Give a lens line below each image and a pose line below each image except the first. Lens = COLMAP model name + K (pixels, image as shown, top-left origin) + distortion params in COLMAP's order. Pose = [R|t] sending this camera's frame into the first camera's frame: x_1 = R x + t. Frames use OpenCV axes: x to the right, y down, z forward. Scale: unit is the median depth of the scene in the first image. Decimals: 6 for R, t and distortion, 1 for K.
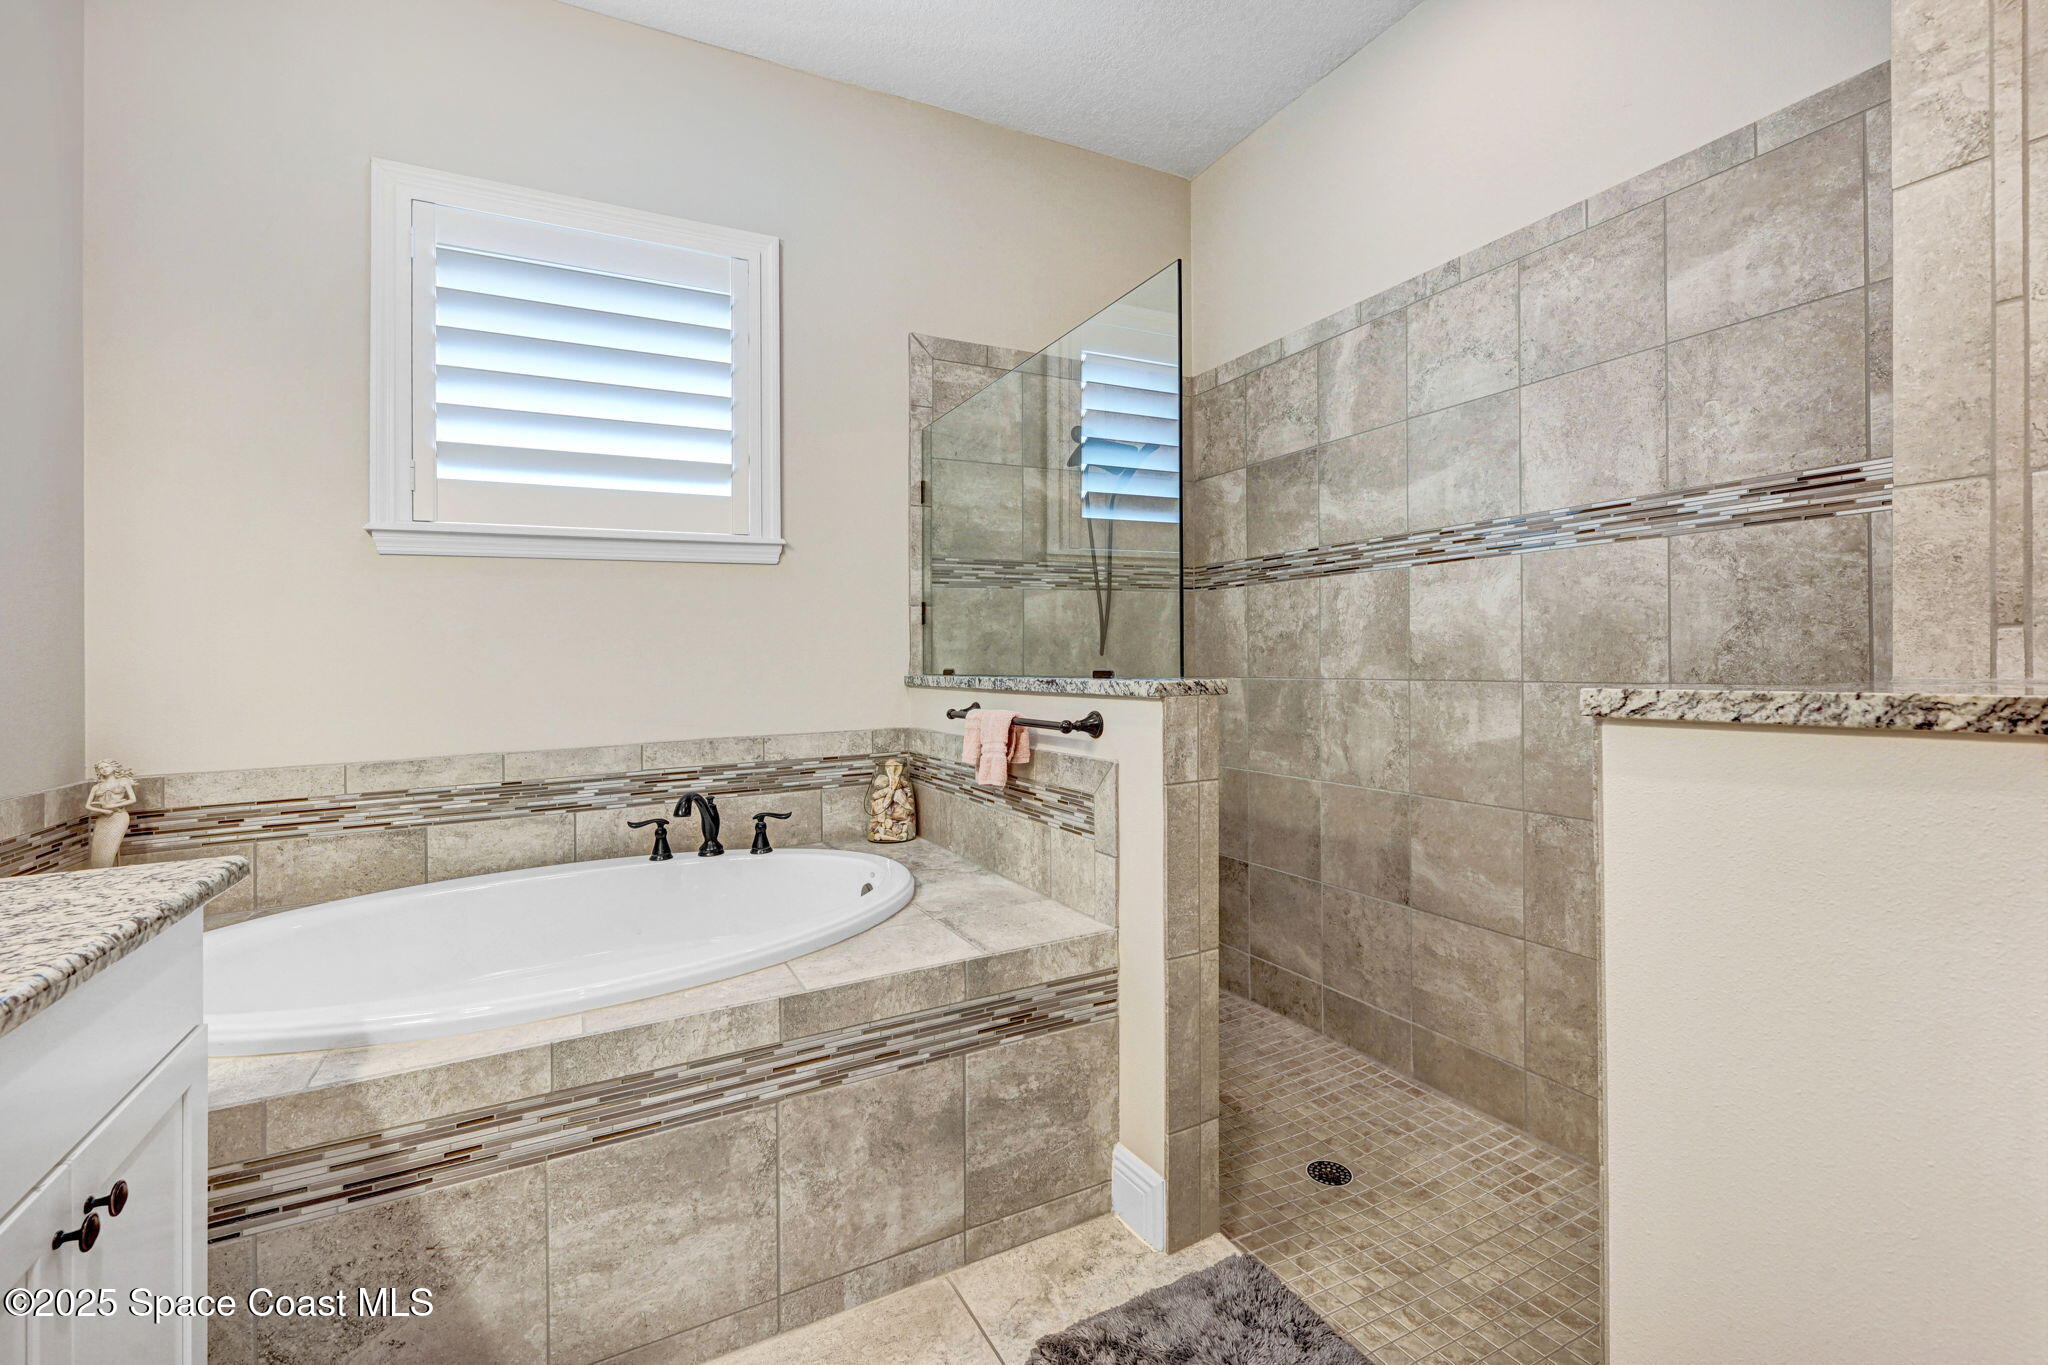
lens RADIAL K [[846.4, 0, 1026.3], [0, 846.4, 647.6], [0, 0, 1]] dist [-0.002225, -0.000712]
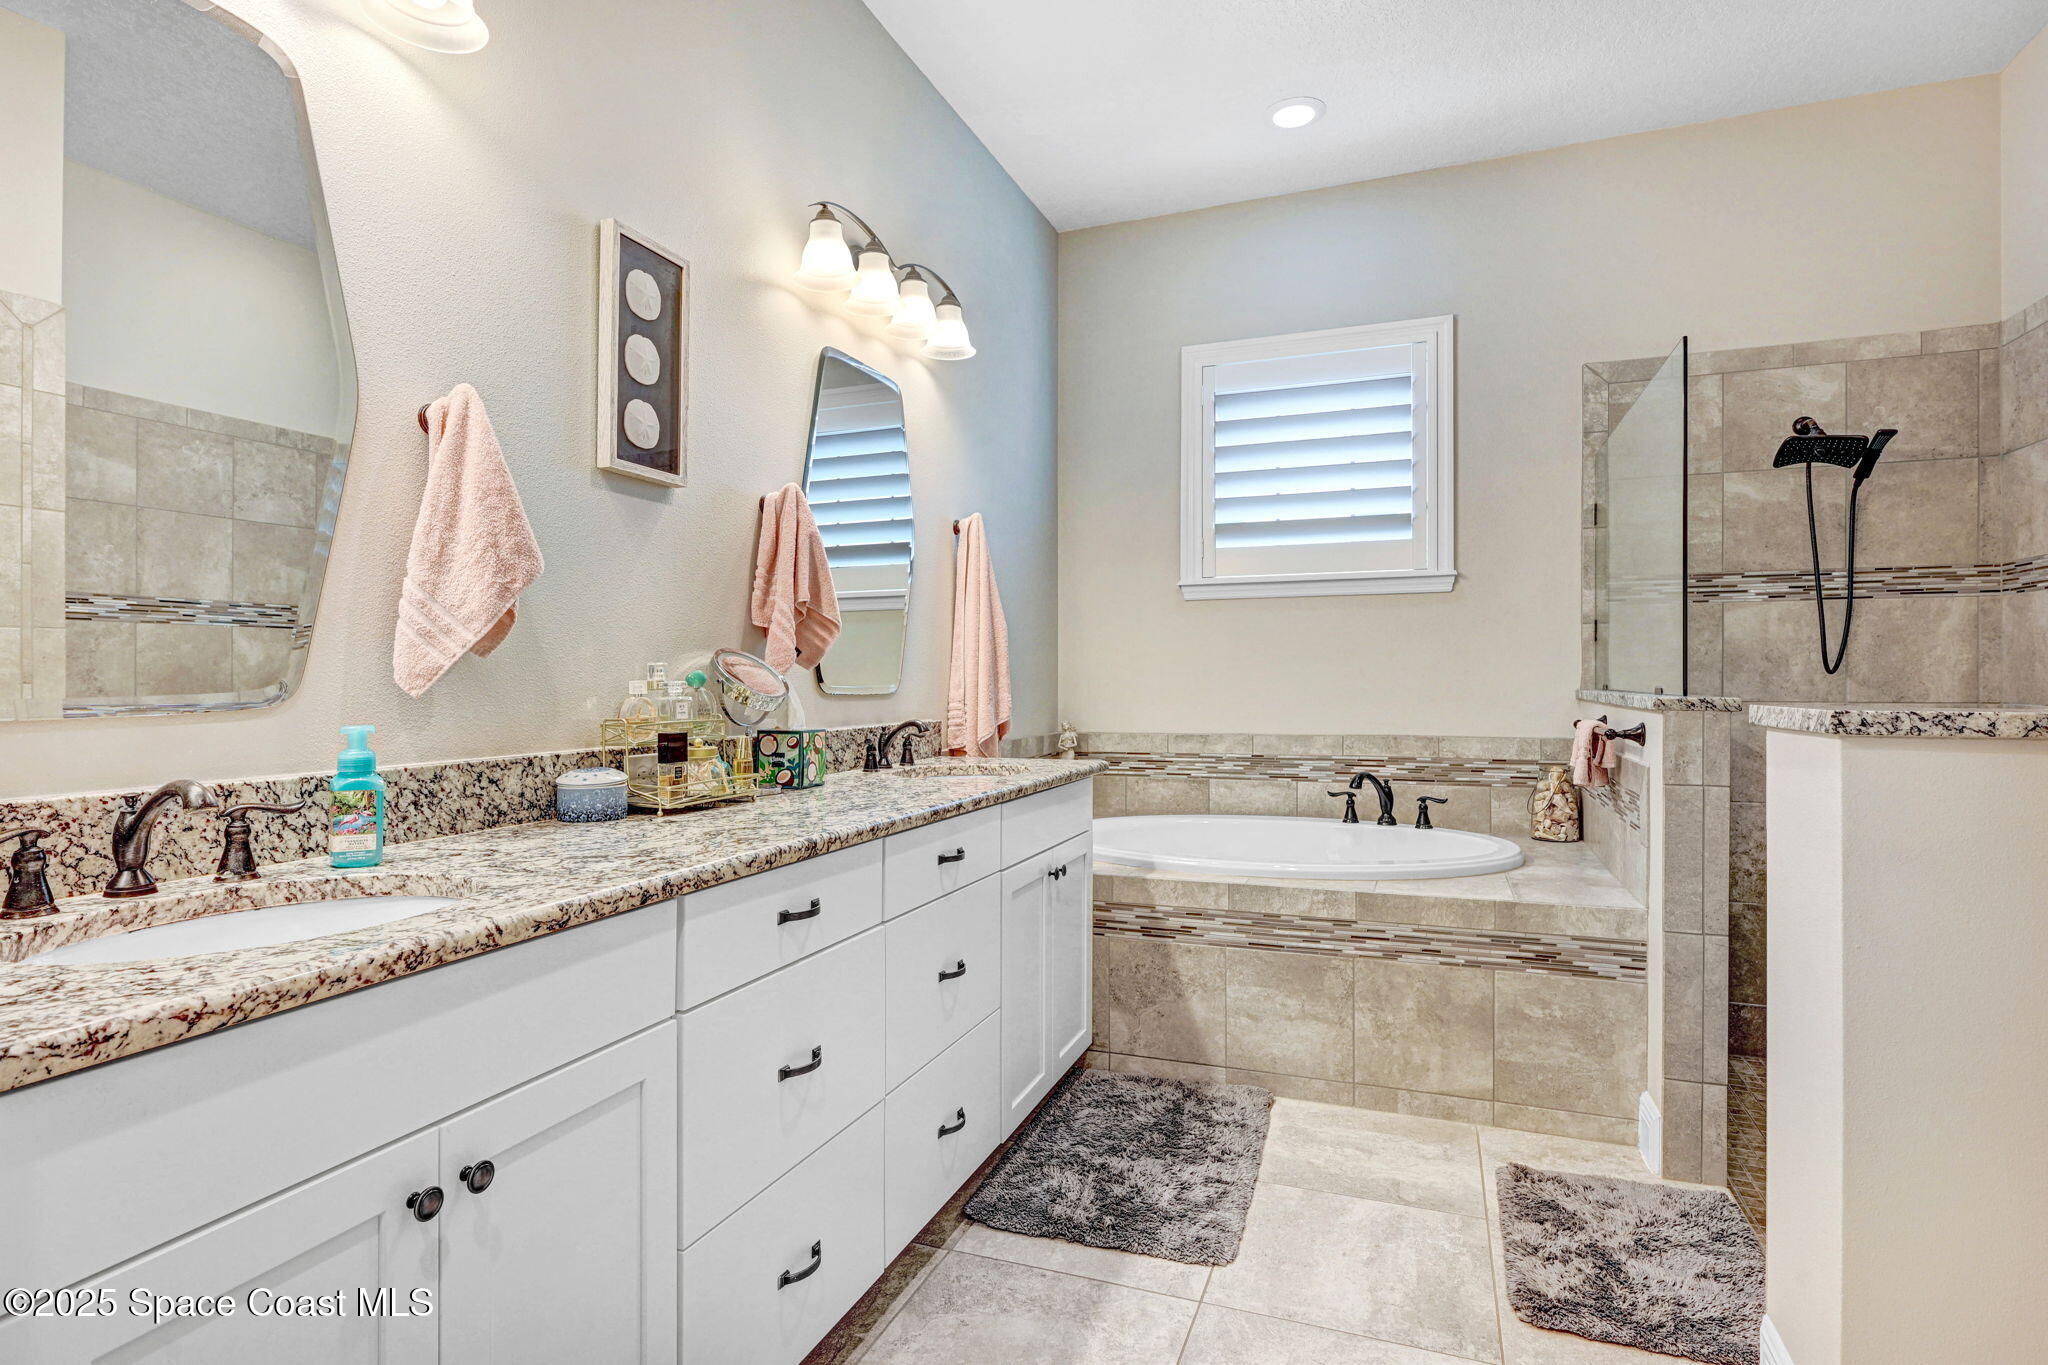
lens RADIAL K [[1091.9, 0, 1023.2], [0, 1091.9, 674.0], [0, 0, 1]] dist [-0.005855, -0.000536]
pose [[0.640073, 0.017927, -0.768105, 0.611052], [-0.001901, 0.999762, 0.021750, -0.019854], [0.768312, -0.012462, 0.639955, -0.537020]]
